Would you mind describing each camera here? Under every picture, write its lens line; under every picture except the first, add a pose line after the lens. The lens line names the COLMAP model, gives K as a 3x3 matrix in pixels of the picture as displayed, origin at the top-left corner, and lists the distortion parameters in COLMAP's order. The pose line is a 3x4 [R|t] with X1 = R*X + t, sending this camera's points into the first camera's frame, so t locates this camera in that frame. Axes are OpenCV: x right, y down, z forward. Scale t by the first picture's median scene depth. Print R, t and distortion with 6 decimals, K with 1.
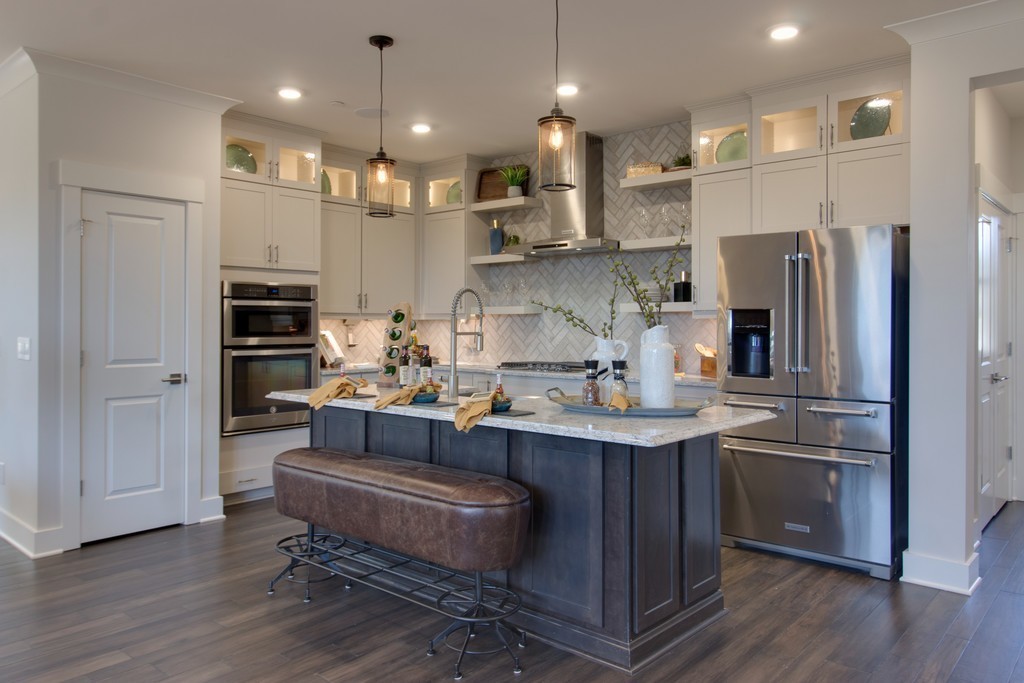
lens RADIAL K [[728.7, 0, 512.0], [0, 728.7, 334.7], [0, 0, 1]] dist [-0.001623, -0.000654]
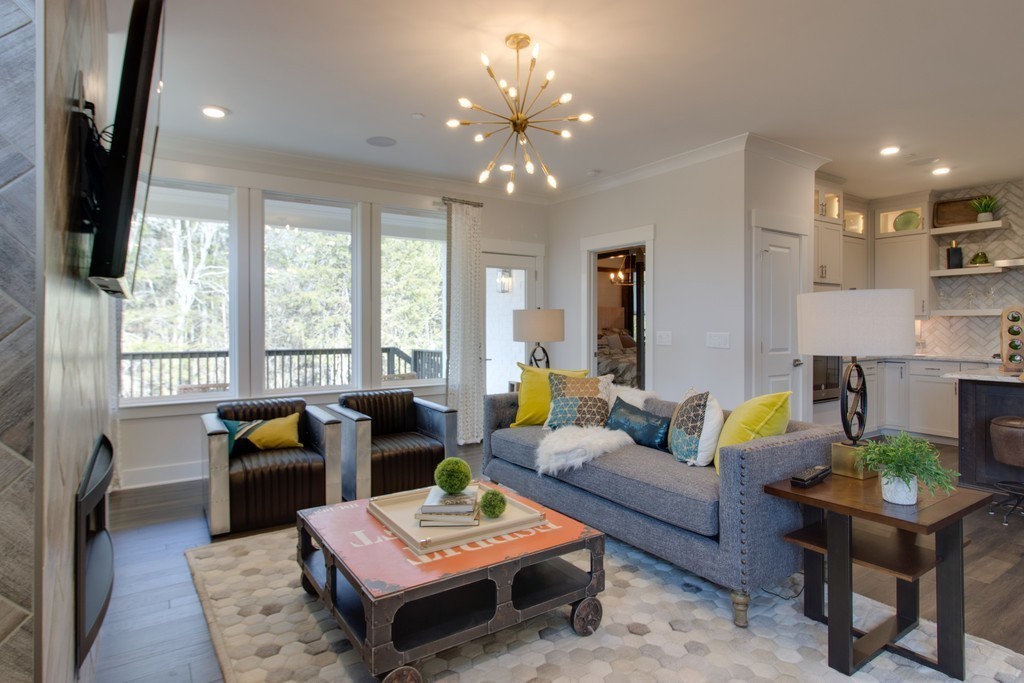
lens RADIAL K [[559.3, 0, 511.8], [0, 559.3, 336.9], [0, 0, 1]] dist [0.002524, 0.000442]
pose [[0.970421, 0.001058, -0.241418, -0.544101], [-0.000501, 0.999997, 0.002369, 0.006499], [0.241419, -0.002178, 0.970418, -0.124934]]
